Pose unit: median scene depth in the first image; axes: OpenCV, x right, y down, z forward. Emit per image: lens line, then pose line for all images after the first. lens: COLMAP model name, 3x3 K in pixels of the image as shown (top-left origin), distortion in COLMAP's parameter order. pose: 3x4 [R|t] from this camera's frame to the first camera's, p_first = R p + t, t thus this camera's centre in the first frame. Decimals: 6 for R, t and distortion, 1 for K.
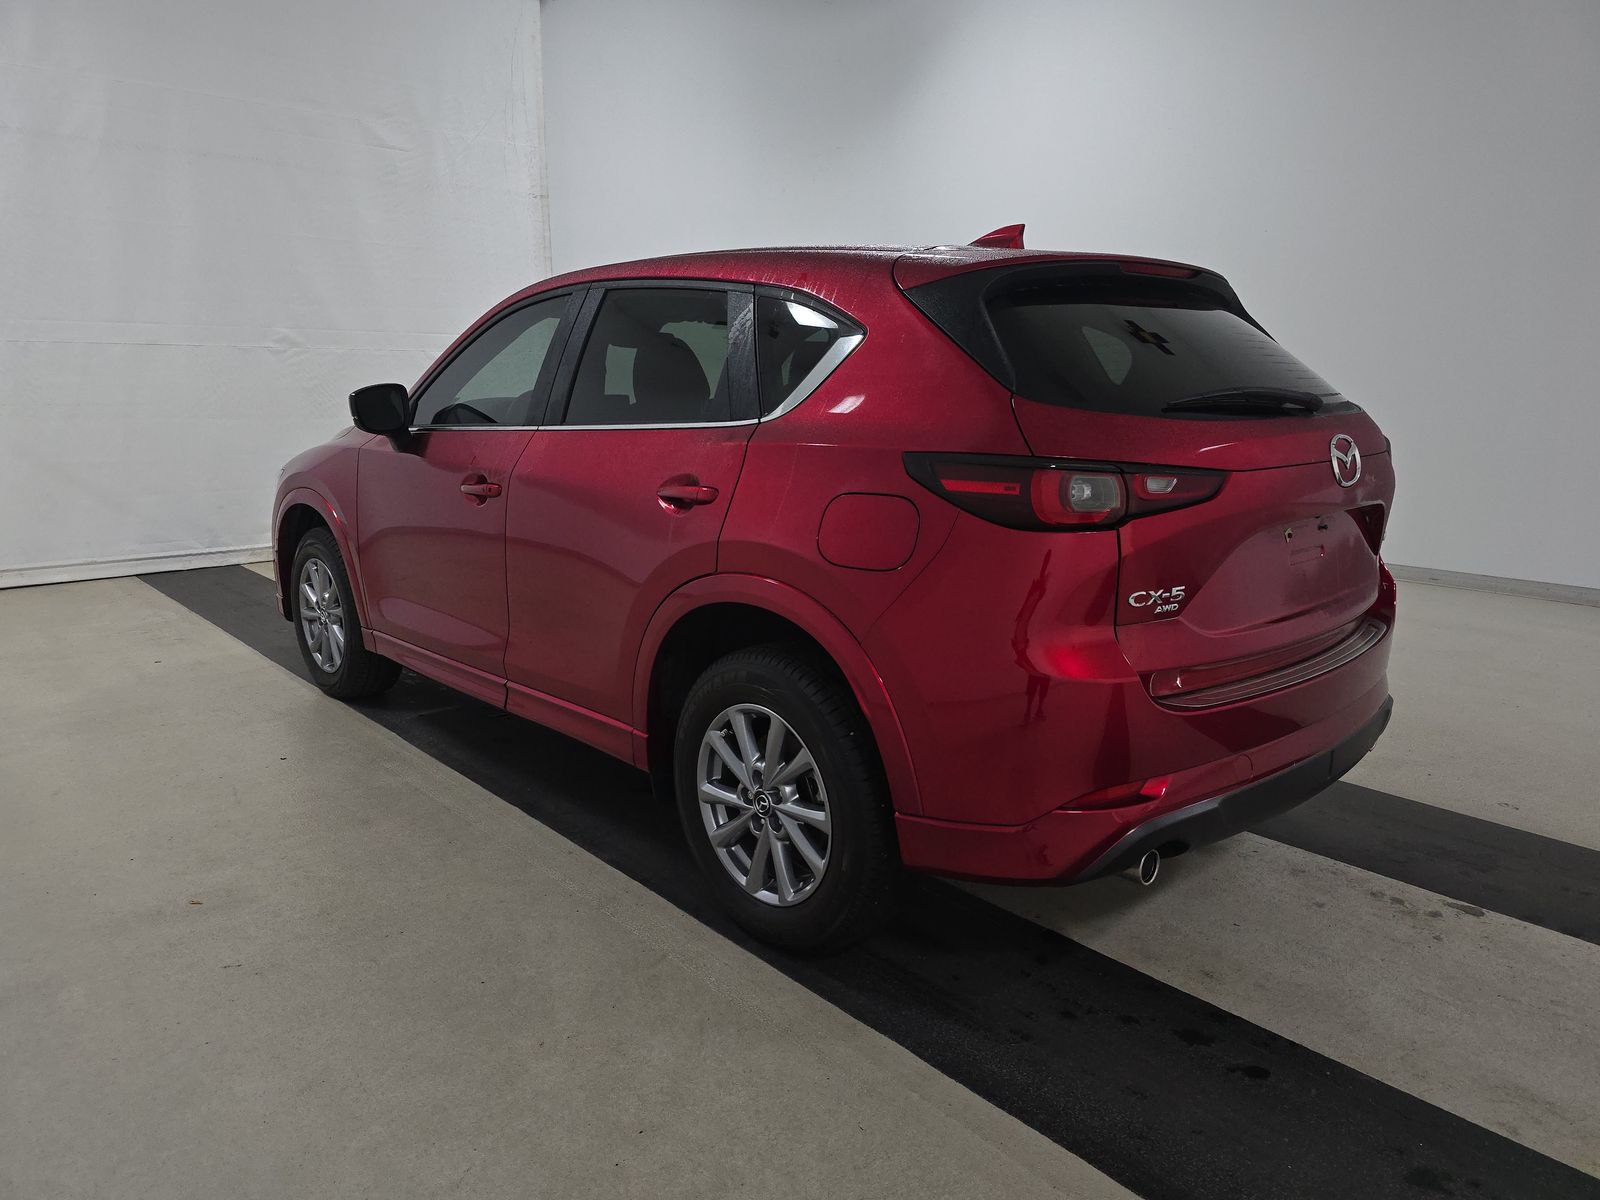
lens RADIAL K [[1056.4, 0, 792.5], [0, 1056.4, 599.1], [0, 0, 1]] dist [0.000361, 0.000963]
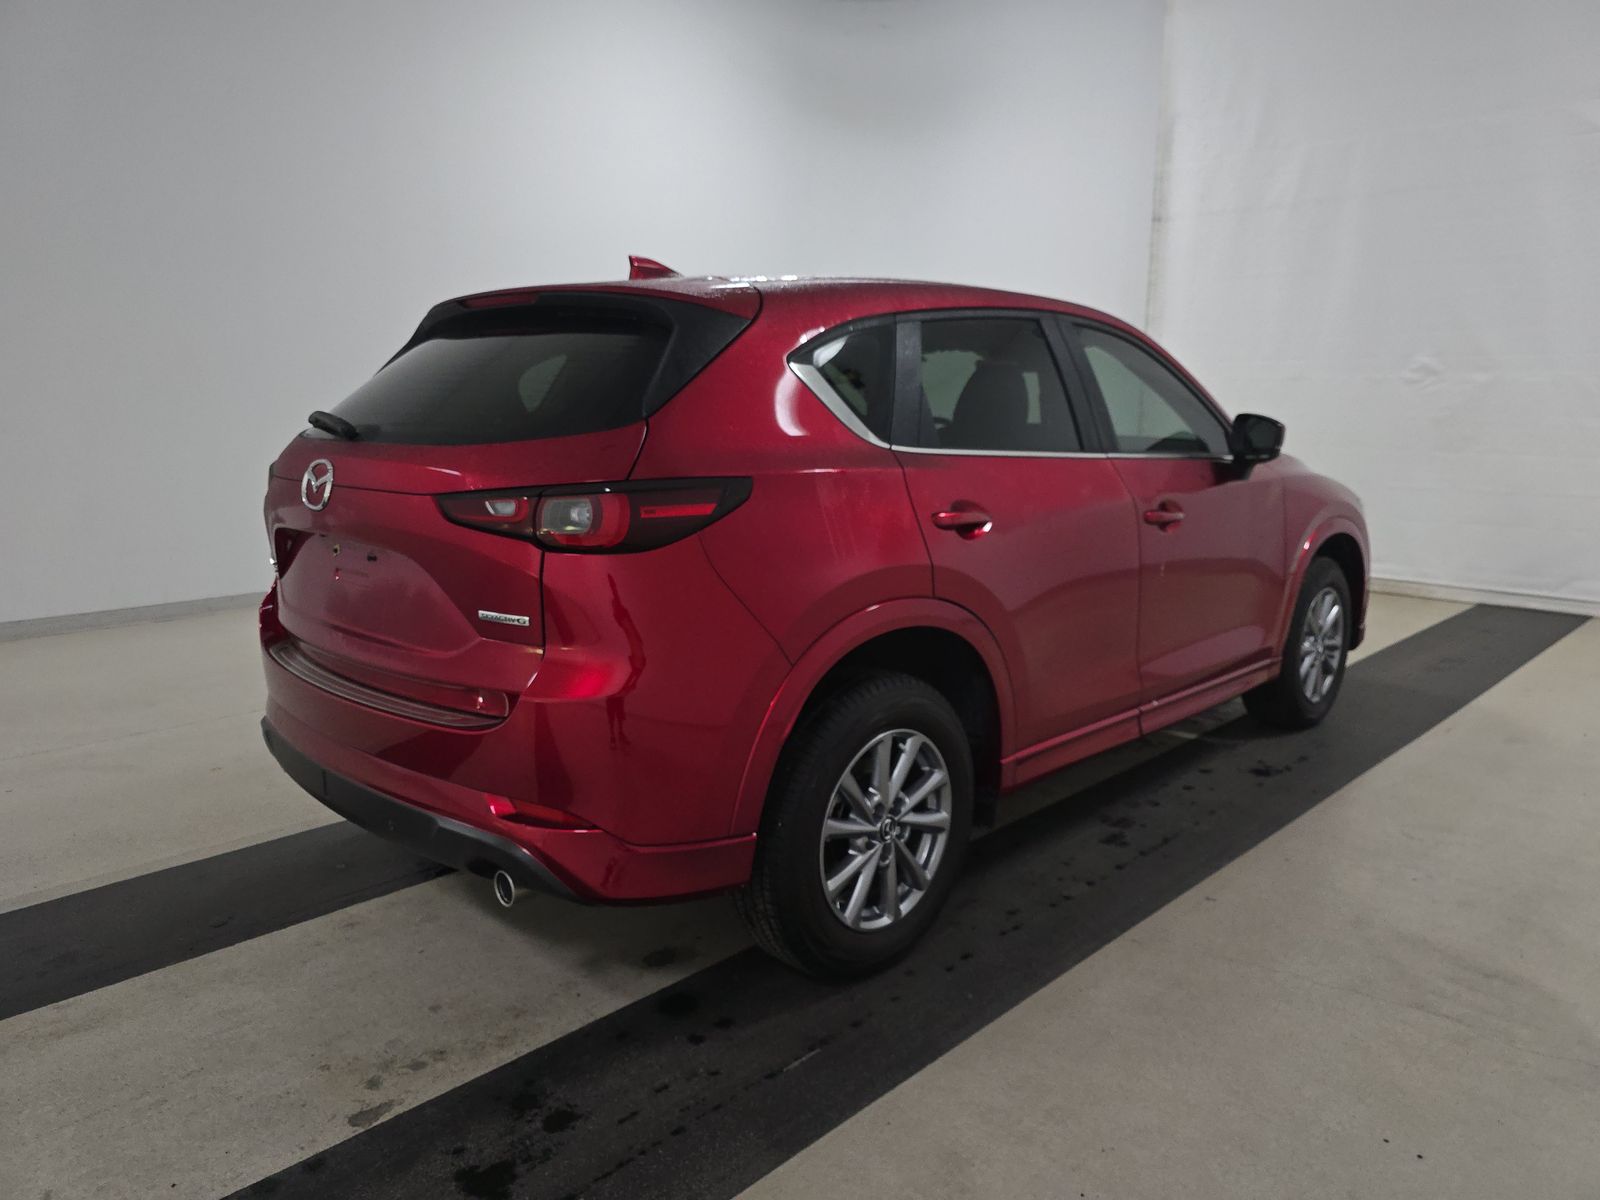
lens RADIAL K [[1056.4, 0, 792.5], [0, 1056.4, 599.1], [0, 0, 1]] dist [0.000361, 0.000963]
pose [[0.068857, 0.169092, -0.983192, 1.229521], [-0.199172, 0.968021, 0.152534, -0.210771], [0.977542, 0.185322, 0.100333, 1.065118]]
